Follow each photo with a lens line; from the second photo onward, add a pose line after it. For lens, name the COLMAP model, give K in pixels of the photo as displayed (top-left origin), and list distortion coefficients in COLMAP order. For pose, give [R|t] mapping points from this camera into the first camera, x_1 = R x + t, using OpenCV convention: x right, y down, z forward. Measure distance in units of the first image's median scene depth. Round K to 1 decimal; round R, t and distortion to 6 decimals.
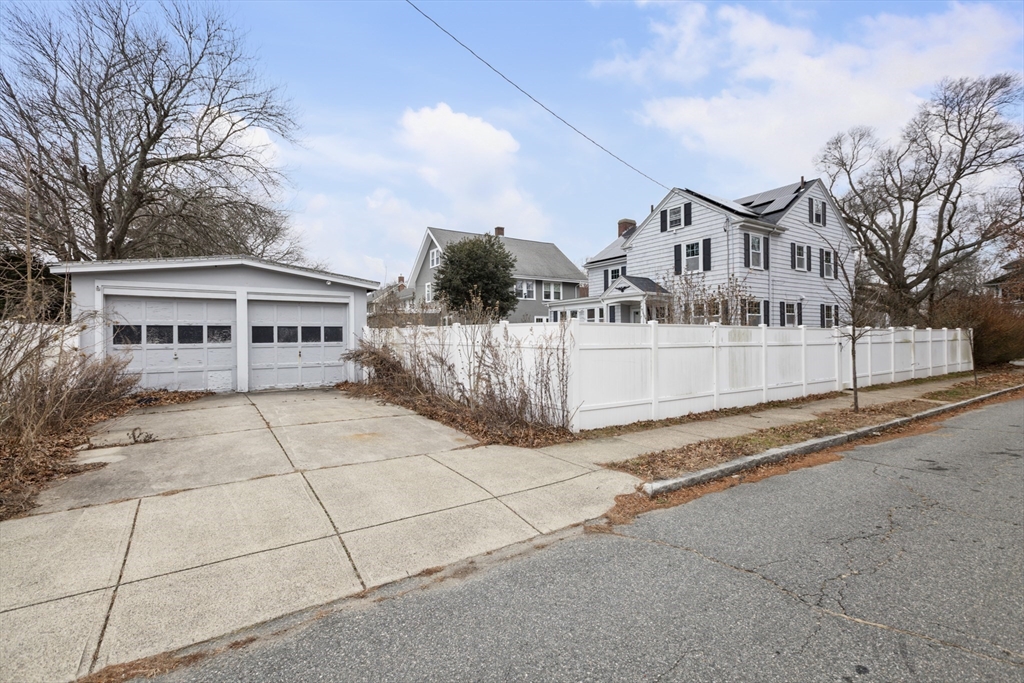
lens RADIAL K [[463.2, 0, 513.8], [0, 463.2, 338.5], [0, 0, 1]] dist [-0.001478, -0.000044]
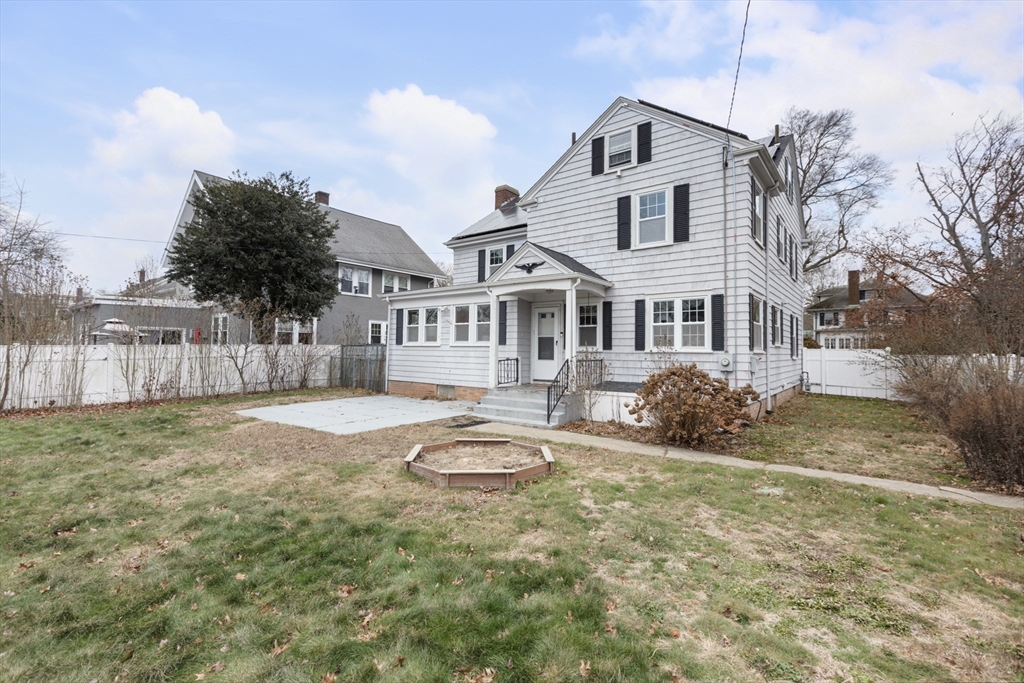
lens RADIAL K [[463.2, 0, 509.2], [0, 463.2, 337.3], [0, 0, 1]] dist [-0.001478, -0.000044]
pose [[0.947941, 0.029835, 0.317044, 0.044442], [-0.020958, 0.999288, -0.031375, -0.009301], [-0.317755, 0.023097, 0.947892, 0.492702]]
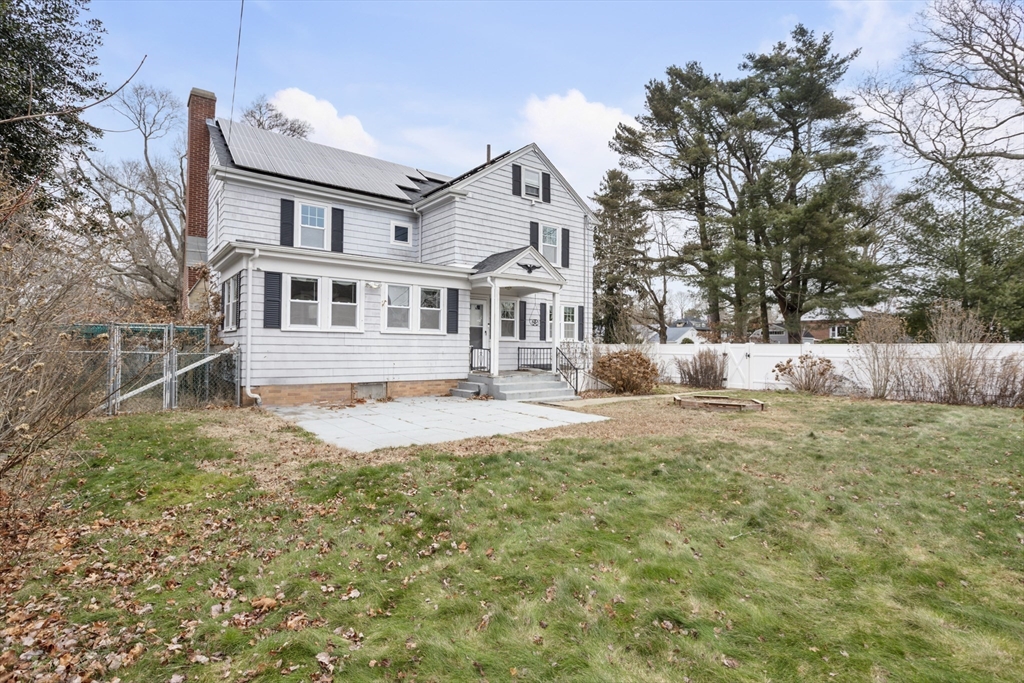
lens RADIAL K [[487.3, 0, 511.8], [0, 487.3, 341.5], [0, 0, 1]] dist [-0.000270, 0.000026]
pose [[-0.060519, 0.016824, 0.998025, -0.401269], [-0.013028, 0.999759, -0.017643, 0.001965], [-0.998082, -0.014070, -0.060285, 1.042262]]
